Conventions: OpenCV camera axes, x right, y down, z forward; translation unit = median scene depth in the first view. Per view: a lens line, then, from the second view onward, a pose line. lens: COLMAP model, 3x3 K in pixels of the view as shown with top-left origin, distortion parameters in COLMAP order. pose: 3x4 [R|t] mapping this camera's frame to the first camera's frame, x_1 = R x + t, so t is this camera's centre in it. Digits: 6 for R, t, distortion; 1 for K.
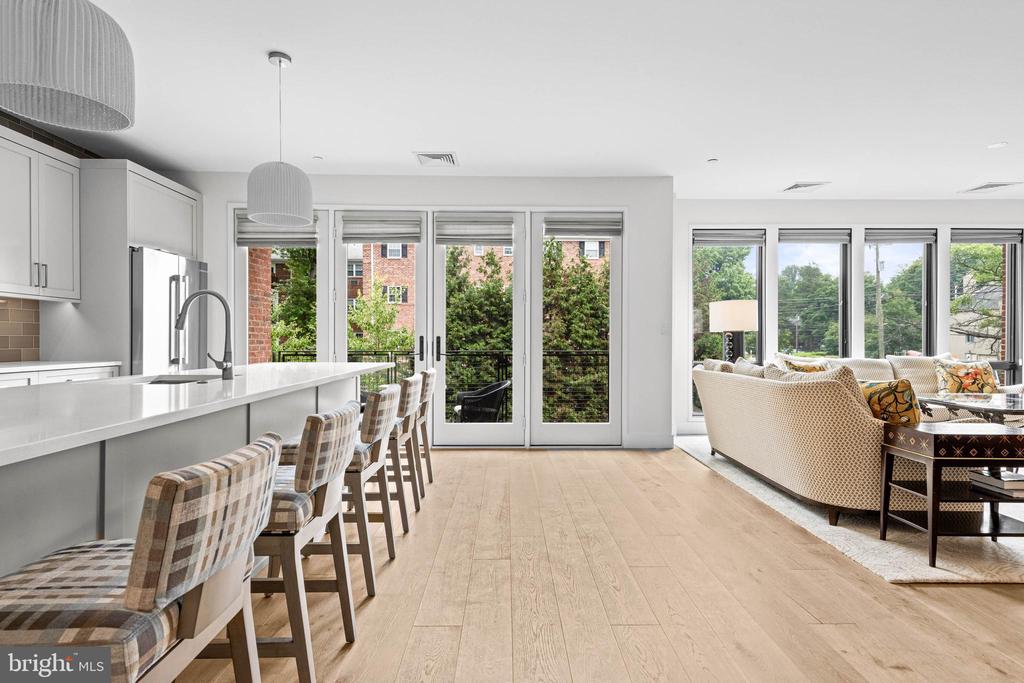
lens RADIAL K [[523.8, 0, 511.8], [0, 523.8, 343.8], [0, 0, 1]] dist [0.013663, -0.004731]
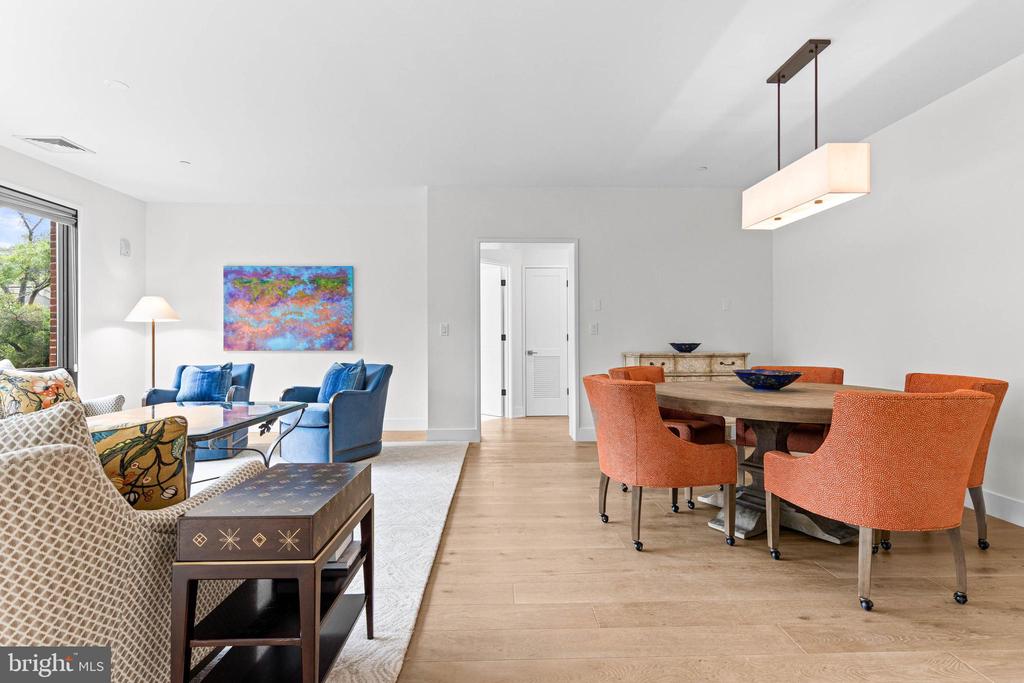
lens RADIAL K [[523.8, 0, 513.6], [0, 523.8, 338.2], [0, 0, 1]] dist [0.013663, -0.004731]
pose [[-0.025292, 0.005934, 0.999662, 0.125292], [0.009402, 0.999940, -0.005697, -0.001199], [-0.999636, 0.009255, -0.025347, 0.381969]]
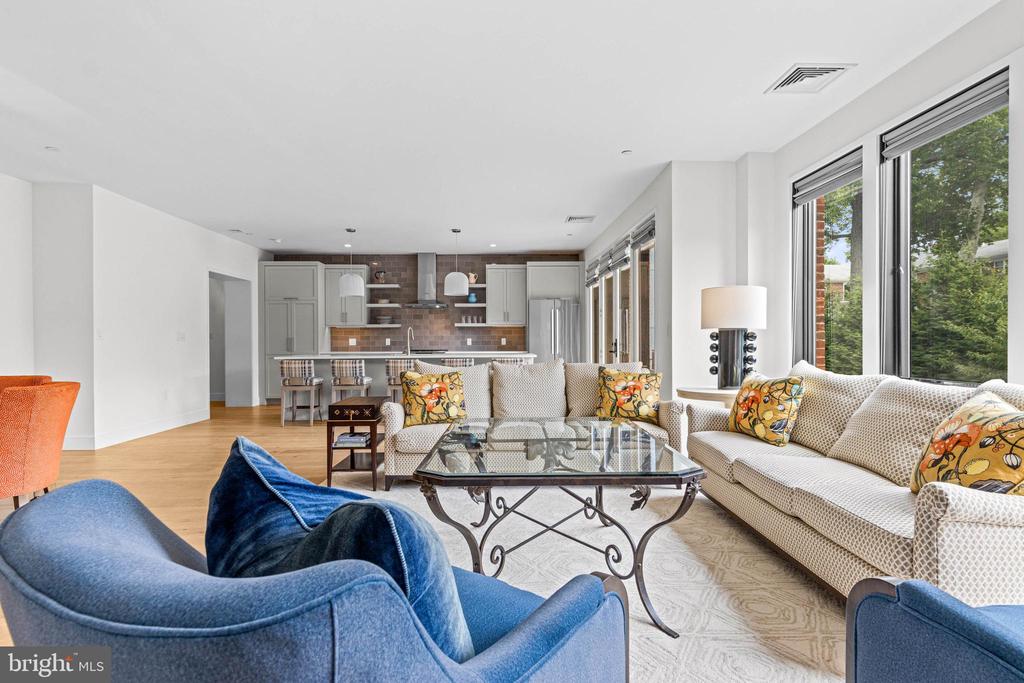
lens RADIAL K [[537.1, 0, 512.2], [0, 537.1, 342.1], [0, 0, 1]] dist [0.006473, 0.001148]
pose [[0.016217, -0.000137, -0.999868, 1.230035], [-0.002619, 0.999997, -0.000180, -0.005629], [0.999865, 0.002621, 0.016216, 0.710983]]
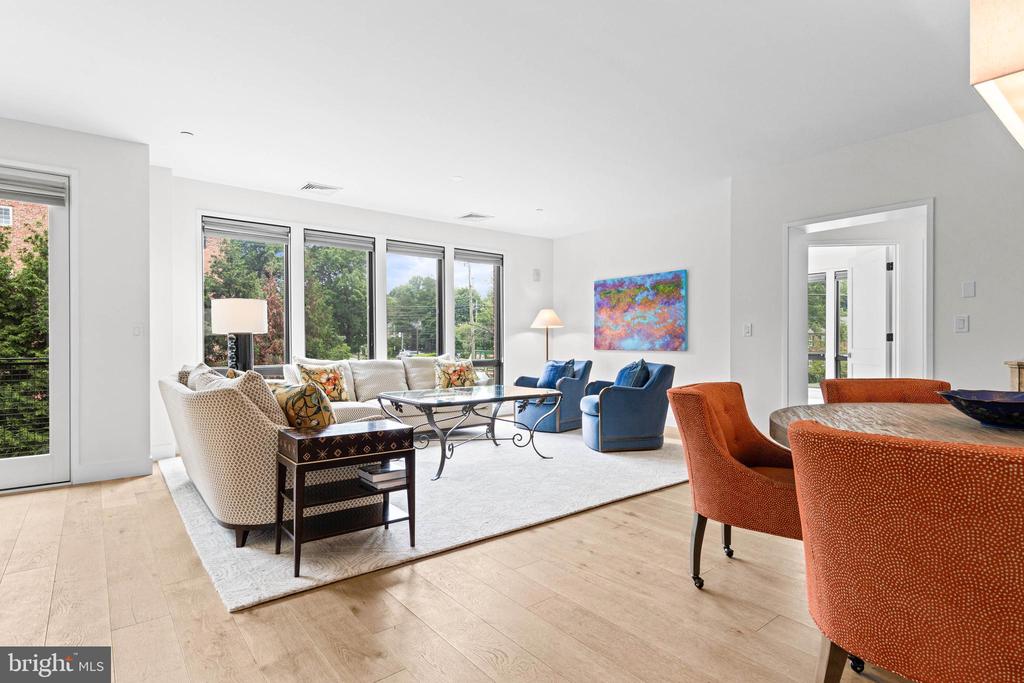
lens RADIAL K [[523.8, 0, 512.1], [0, 523.8, 346.9], [0, 0, 1]] dist [0.013663, -0.004731]
pose [[0.786928, -0.007085, 0.617004, 0.243054], [0.006904, 0.999973, 0.002678, 0.000338], [-0.617007, 0.002152, 0.786955, -0.002554]]
